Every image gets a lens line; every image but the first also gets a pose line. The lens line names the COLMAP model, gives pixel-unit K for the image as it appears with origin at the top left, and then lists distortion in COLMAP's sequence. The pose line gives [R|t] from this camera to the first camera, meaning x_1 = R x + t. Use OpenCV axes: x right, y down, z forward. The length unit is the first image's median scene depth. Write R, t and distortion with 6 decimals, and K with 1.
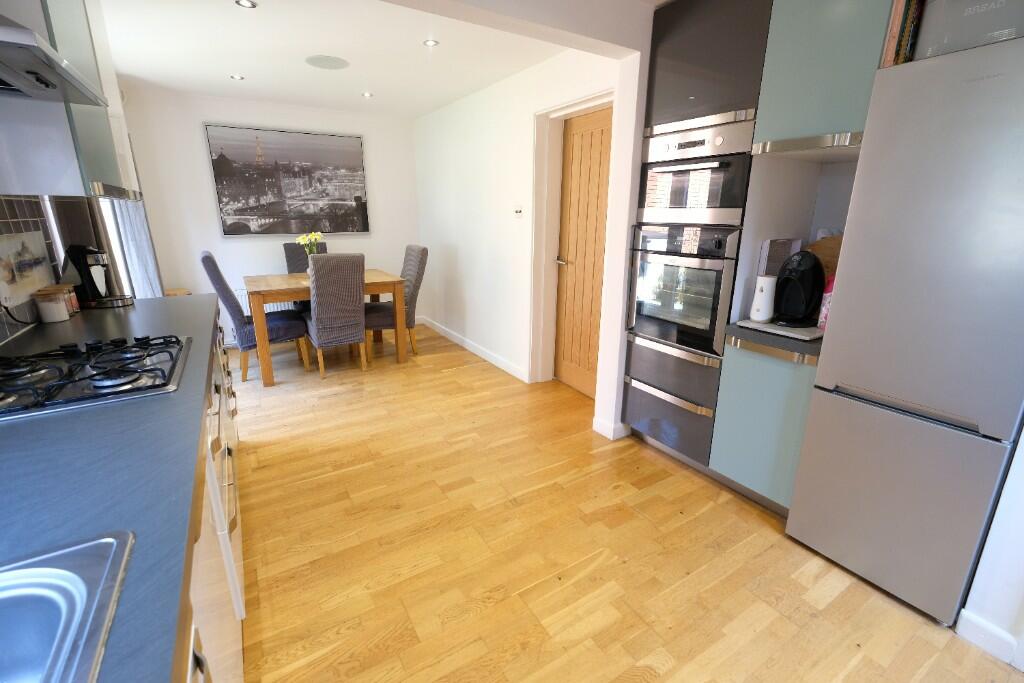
lens RADIAL K [[445.0, 0, 511.2], [0, 445.0, 335.8], [0, 0, 1]] dist [-0.002603, 0.000501]
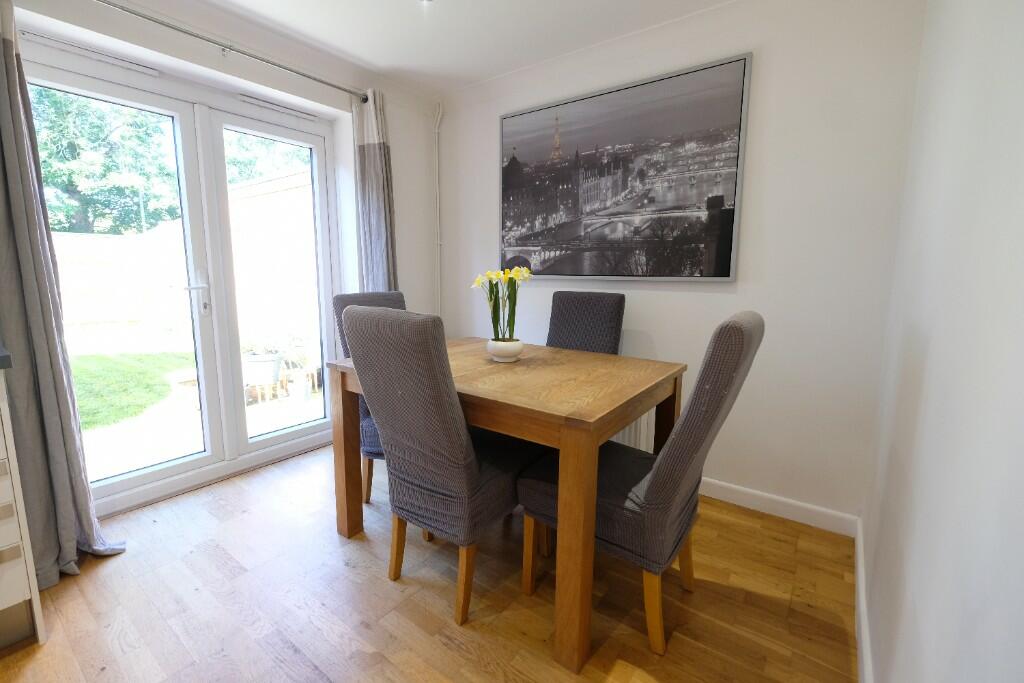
lens RADIAL K [[445.0, 0, 511.7], [0, 445.0, 337.8], [0, 0, 1]] dist [-0.002603, 0.000501]
pose [[0.369757, 0.136644, -0.919026, 0.004015], [-0.255018, 0.966065, 0.041035, -0.166555], [0.893446, 0.219195, 0.392056, 0.772524]]
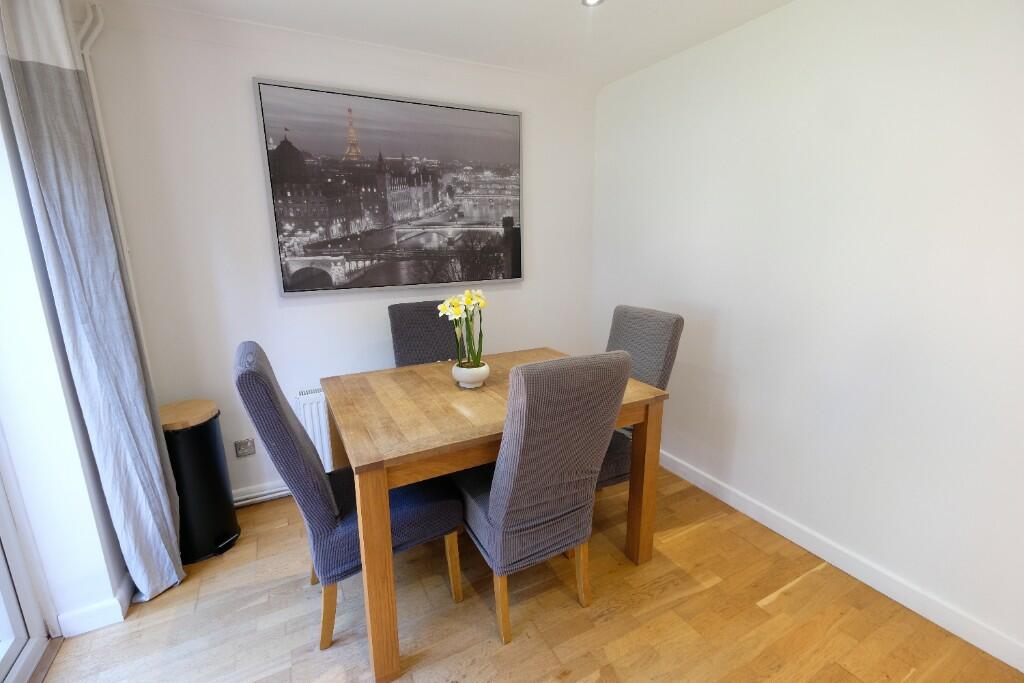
lens RADIAL K [[445.0, 0, 511.2], [0, 445.0, 337.0], [0, 0, 1]] dist [-0.002603, 0.000501]
pose [[0.997499, -0.000187, -0.070680, -0.342162], [-0.003608, 0.998558, -0.053563, -0.147915], [0.070588, 0.053684, 0.996060, 0.498770]]
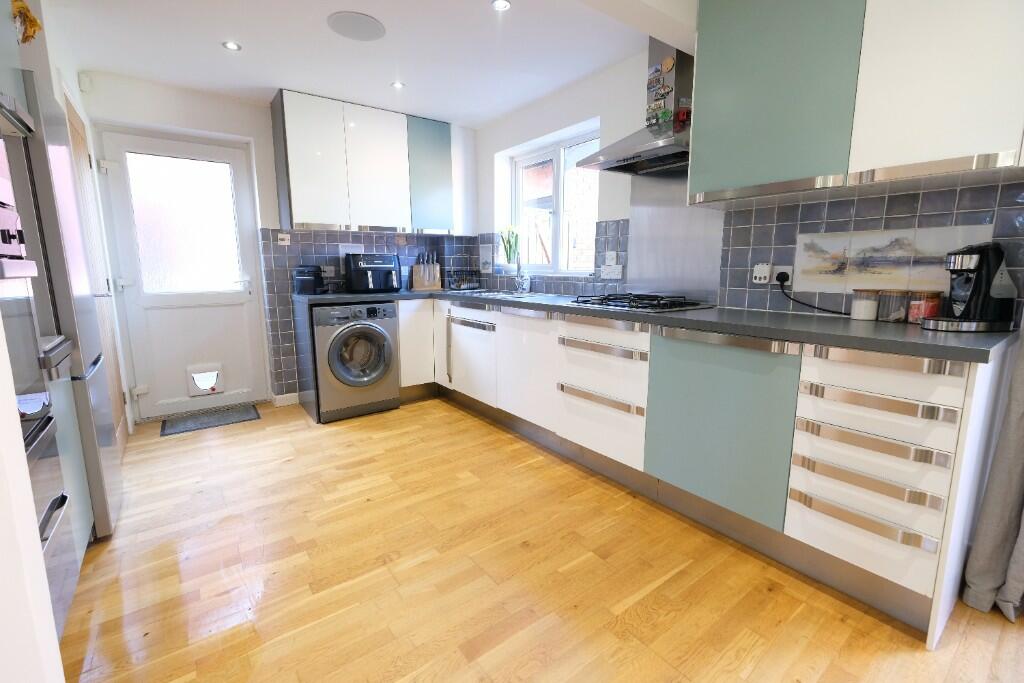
lens RADIAL K [[445.0, 0, 511.2], [0, 445.0, 334.8], [0, 0, 1]] dist [-0.002603, 0.000501]
pose [[-0.995676, 0.016023, -0.091503, -0.076513], [-0.023390, 0.910040, 0.413860, -0.170327], [0.089903, 0.414211, -0.905730, 0.805818]]
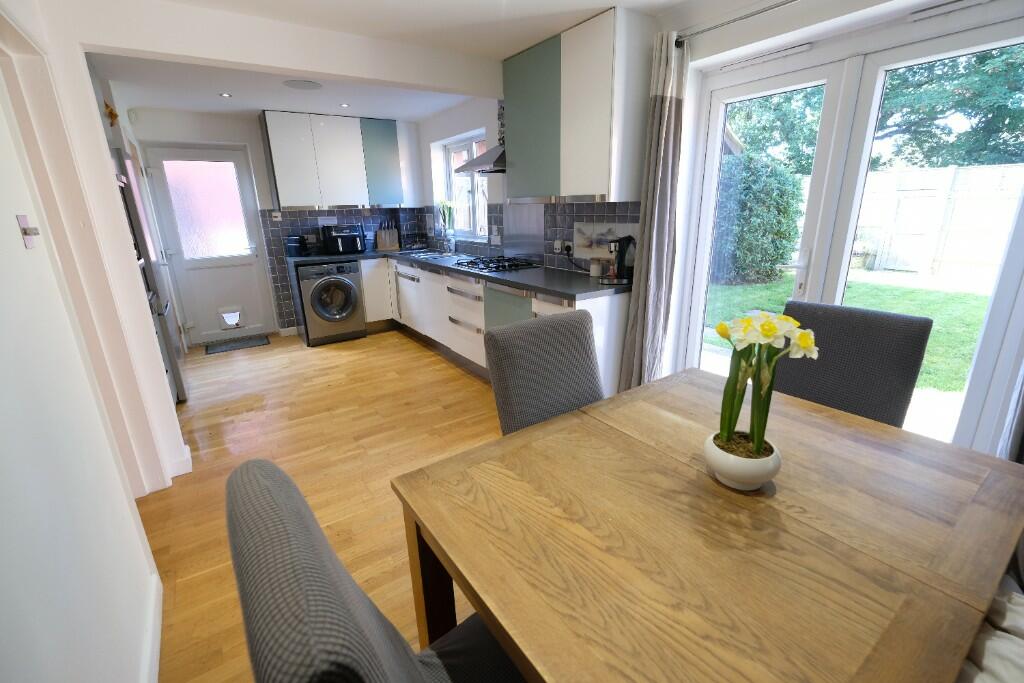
lens RADIAL K [[445.0, 0, 511.9], [0, 445.0, 335.9], [0, 0, 1]] dist [-0.002603, 0.000501]
pose [[-0.998674, 0.033669, -0.038952, -0.283666], [0.007951, 0.848320, 0.529423, -0.319951], [0.050868, 0.528412, -0.847463, 1.108518]]
